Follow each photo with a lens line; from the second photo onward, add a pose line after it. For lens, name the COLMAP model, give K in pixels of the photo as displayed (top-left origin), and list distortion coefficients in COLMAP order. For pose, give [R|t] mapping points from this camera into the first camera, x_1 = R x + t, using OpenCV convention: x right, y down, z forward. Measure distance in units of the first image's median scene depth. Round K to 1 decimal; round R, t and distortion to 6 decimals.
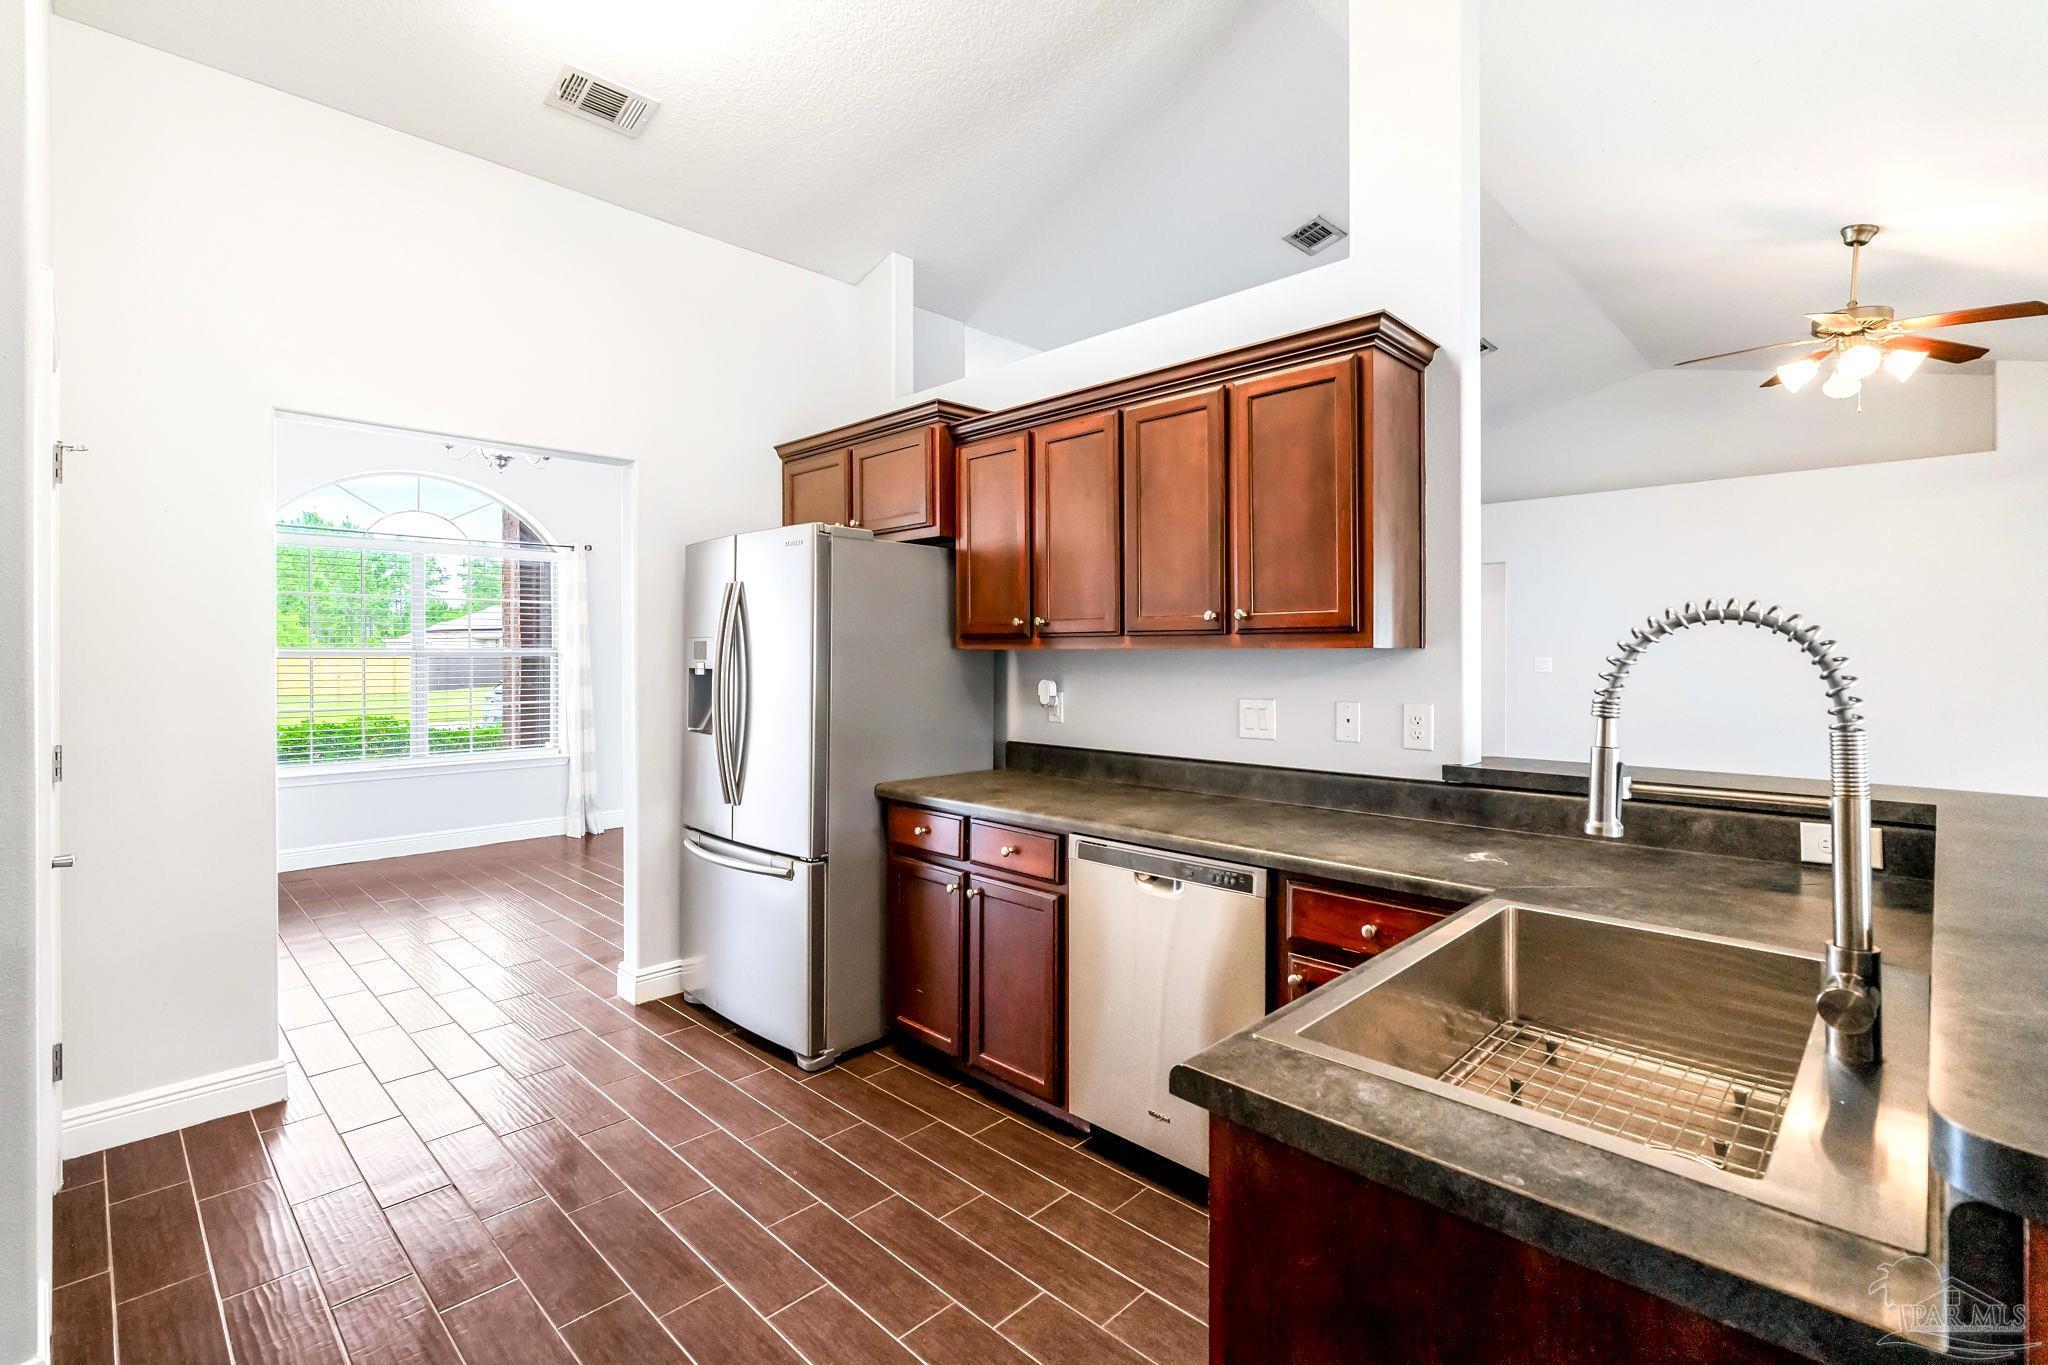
lens RADIAL K [[921.4, 0, 1022.1], [0, 921.4, 669.7], [0, 0, 1]] dist [-0.001161, 0.000153]
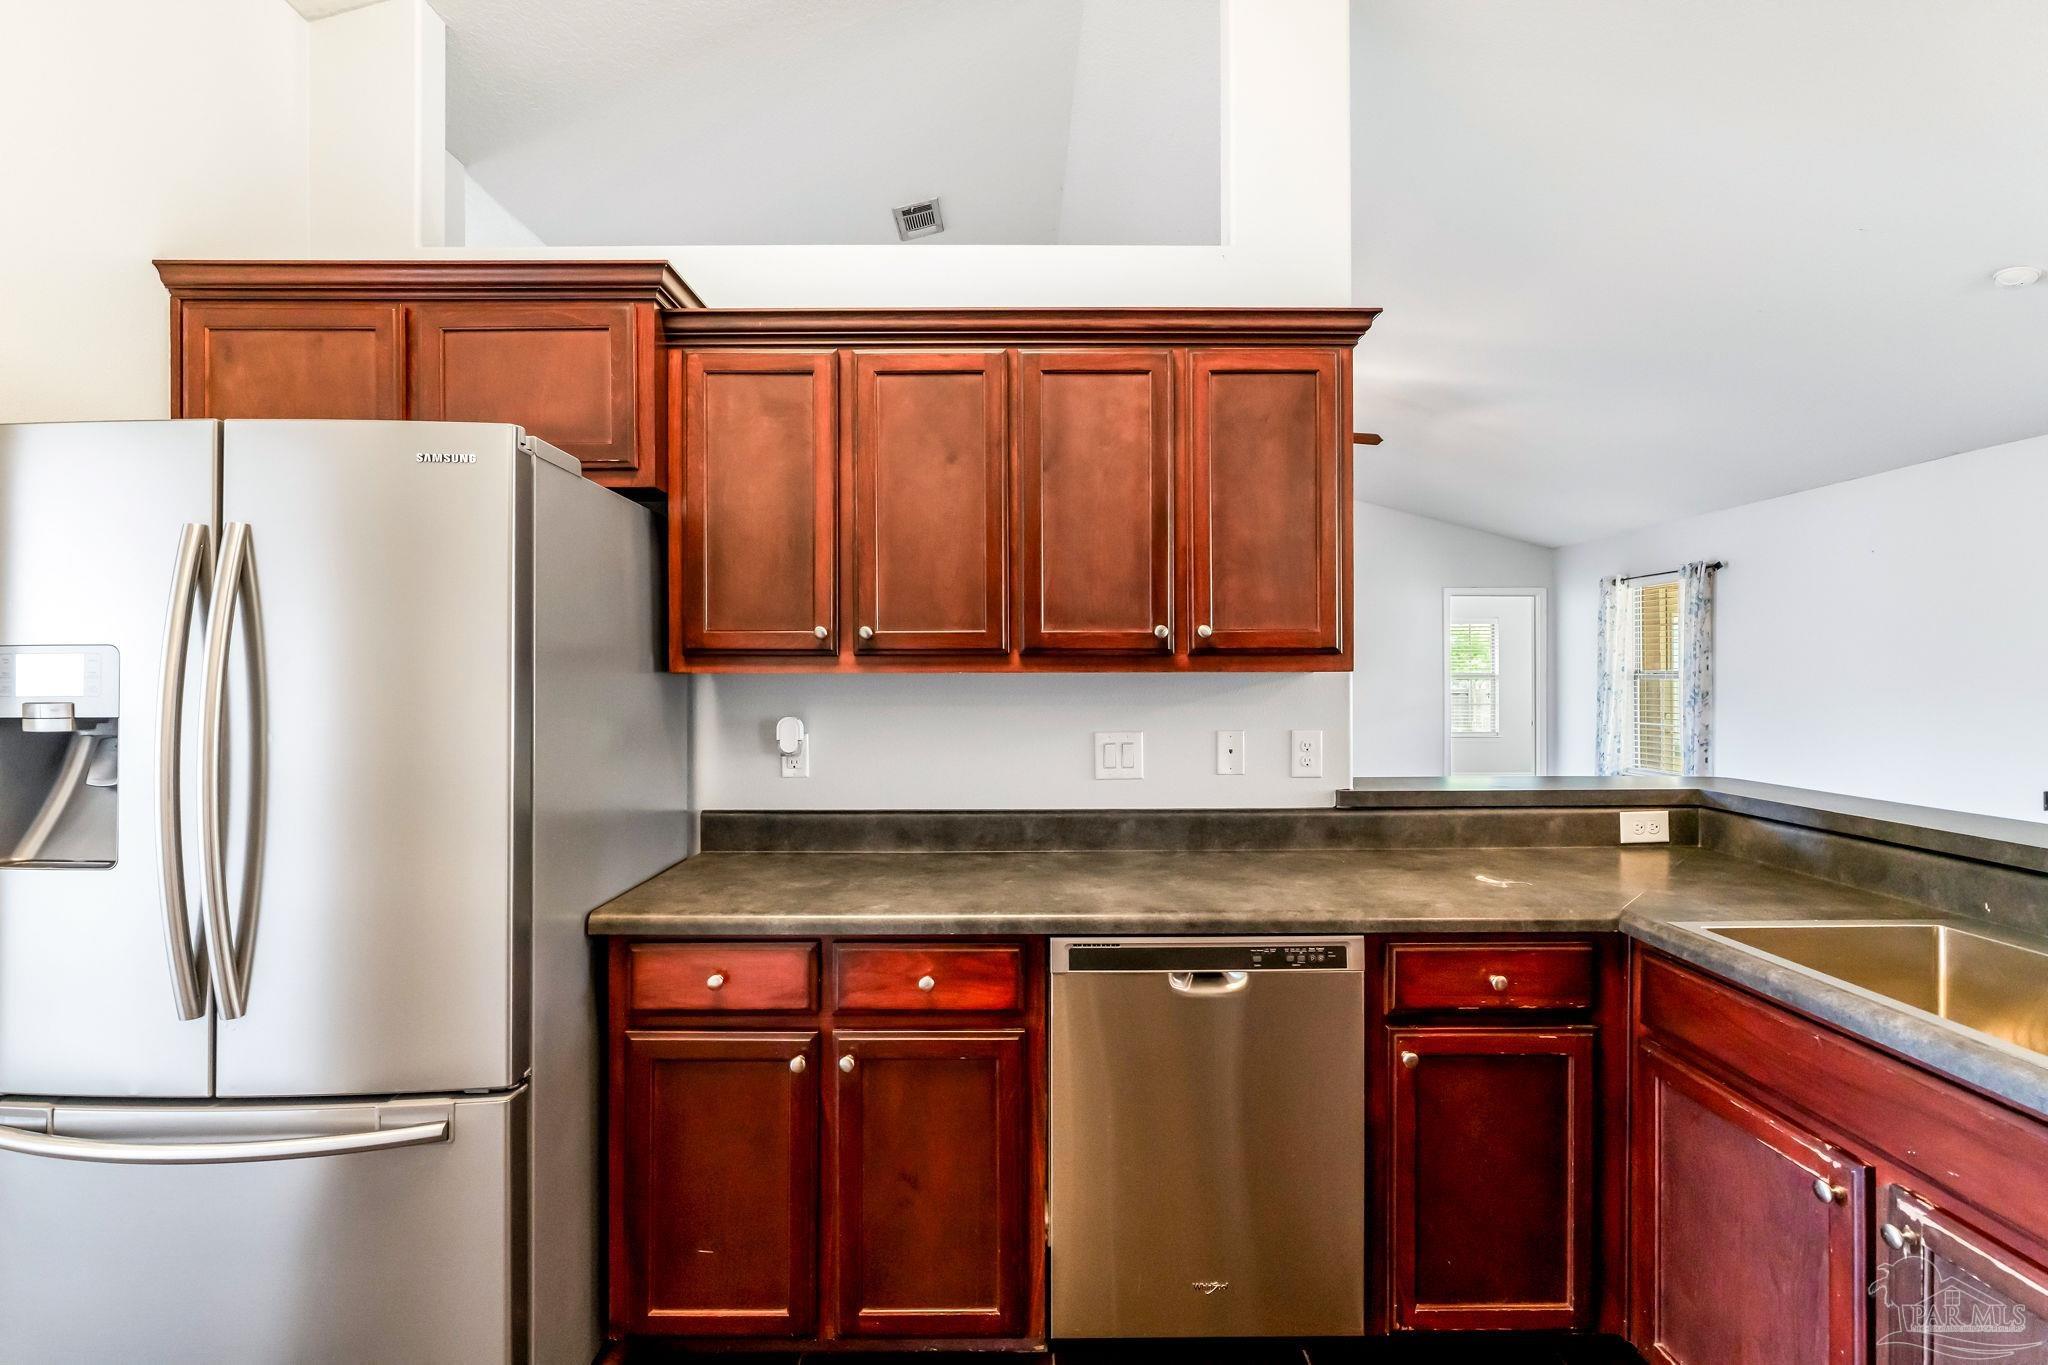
lens RADIAL K [[938.4, 0, 1024.0], [0, 938.4, 682.5], [0, 0, 1]] dist [0.001140, 0.000572]
pose [[0.711058, -0.009408, 0.703070, -0.448770], [0.016735, 0.999854, -0.003546, -0.012660], [-0.702934, 0.014287, 0.711111, 0.491879]]
